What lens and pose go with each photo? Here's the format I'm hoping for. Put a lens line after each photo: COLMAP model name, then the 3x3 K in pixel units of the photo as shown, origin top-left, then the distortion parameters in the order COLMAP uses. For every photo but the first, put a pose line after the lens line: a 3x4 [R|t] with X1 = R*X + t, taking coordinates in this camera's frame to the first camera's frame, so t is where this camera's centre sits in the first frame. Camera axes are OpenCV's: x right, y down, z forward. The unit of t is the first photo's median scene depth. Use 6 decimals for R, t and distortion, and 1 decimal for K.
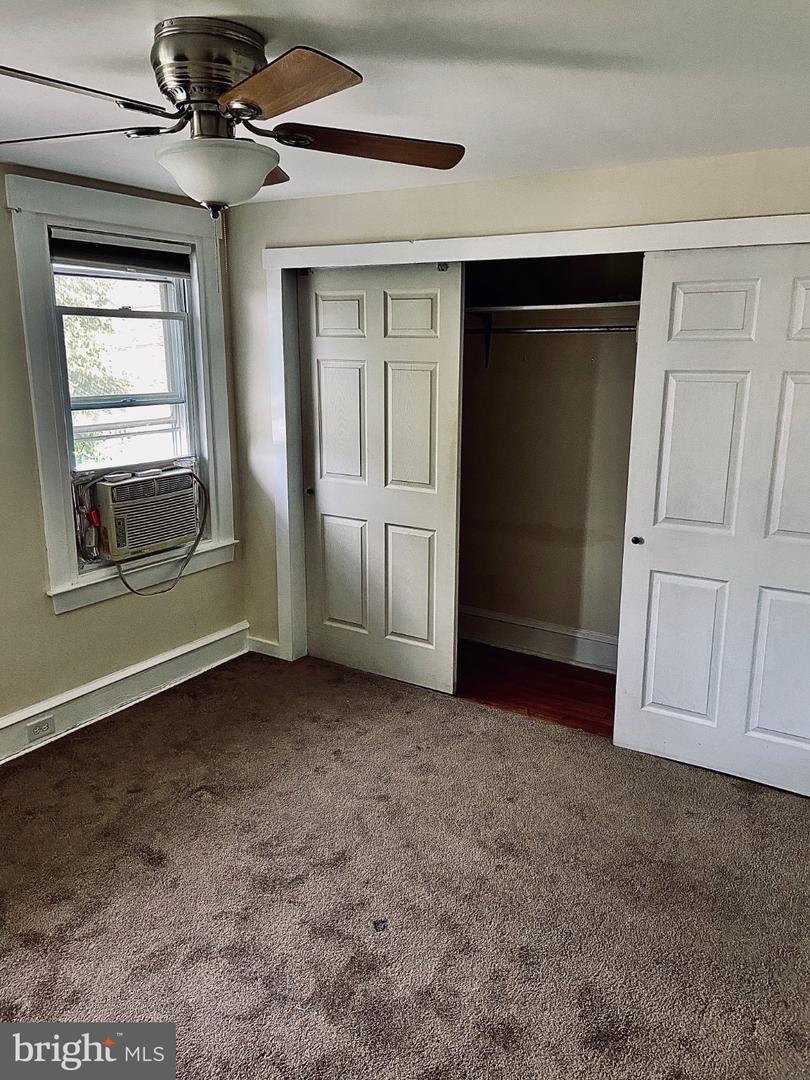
lens RADIAL K [[811.8, 0, 408.3], [0, 811.8, 533.4], [0, 0, 1]] dist [0.128843, -0.154680]
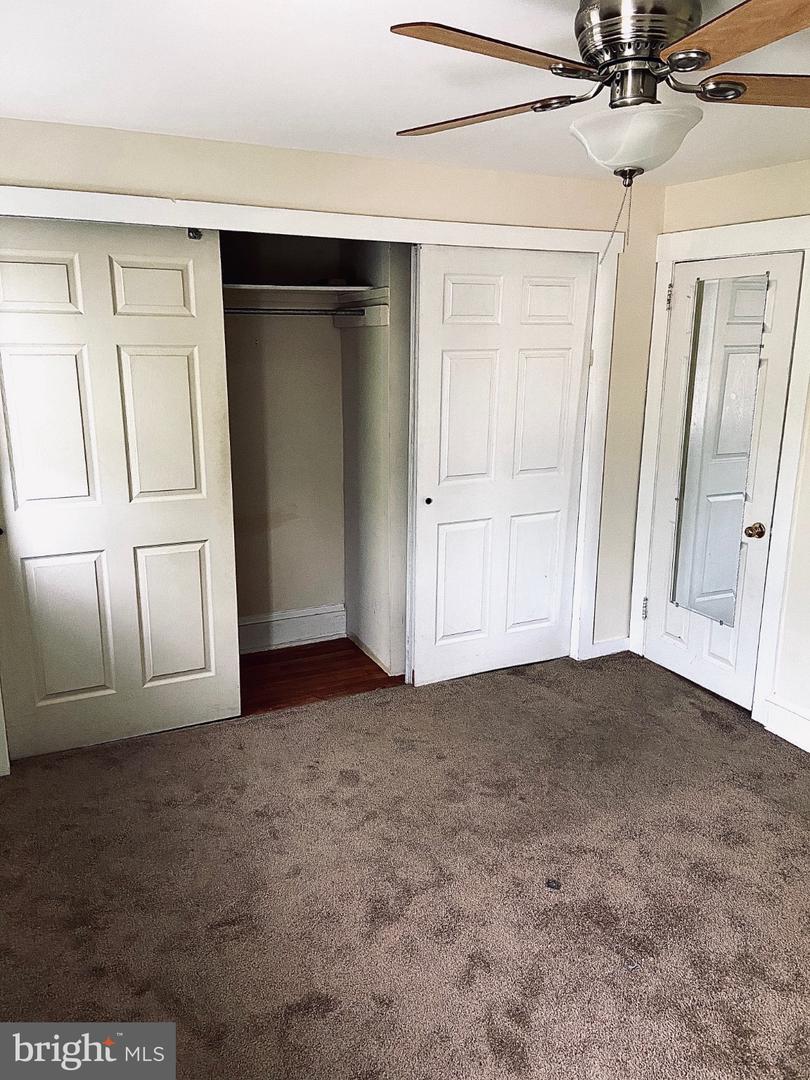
lens RADIAL K [[833.6, 0, 400.6], [0, 833.6, 534.4], [0, 0, 1]] dist [0.232248, -0.408780]
pose [[0.537846, -0.208788, 0.816780, -0.632113], [0.188493, 0.974102, 0.124881, -0.089095], [-0.821701, 0.086791, 0.563272, 0.343110]]
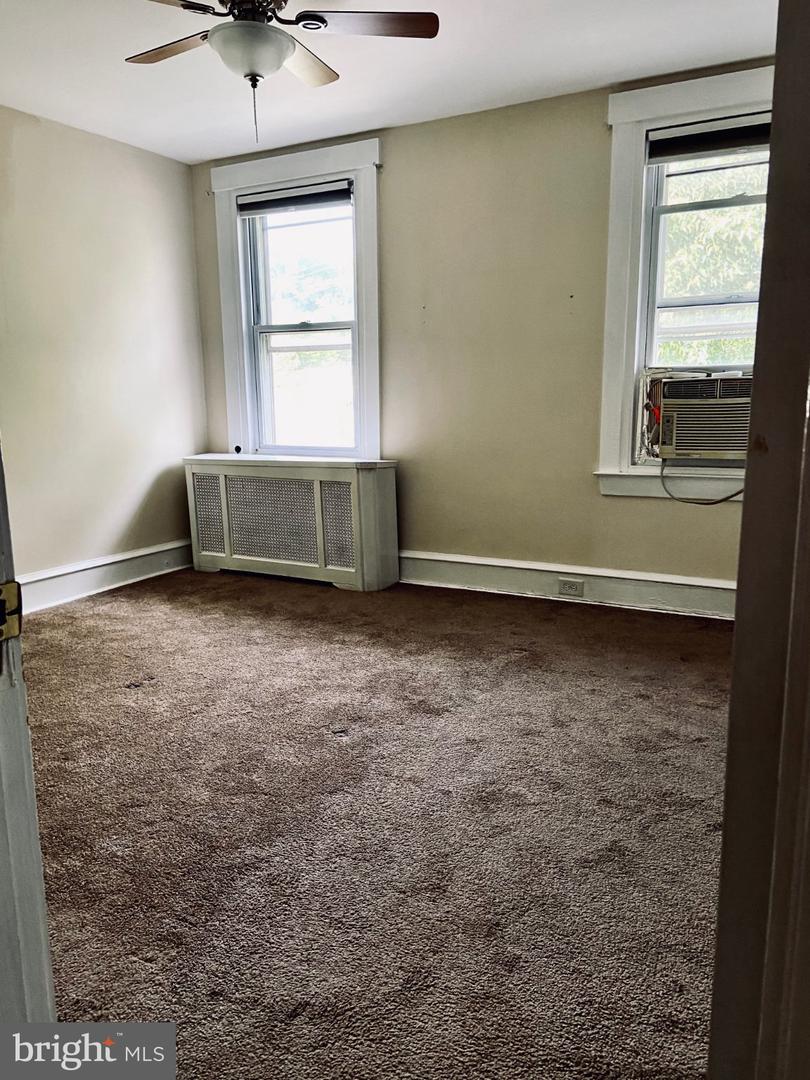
lens RADIAL K [[833.6, 0, 400.6], [0, 833.6, 534.4], [0, 0, 1]] dist [0.232248, -0.408780]
pose [[0.065309, 0.174562, -0.982478, 0.672636], [-0.214208, 0.964079, 0.157054, 0.028153], [0.974602, 0.200198, 0.100356, 0.615441]]
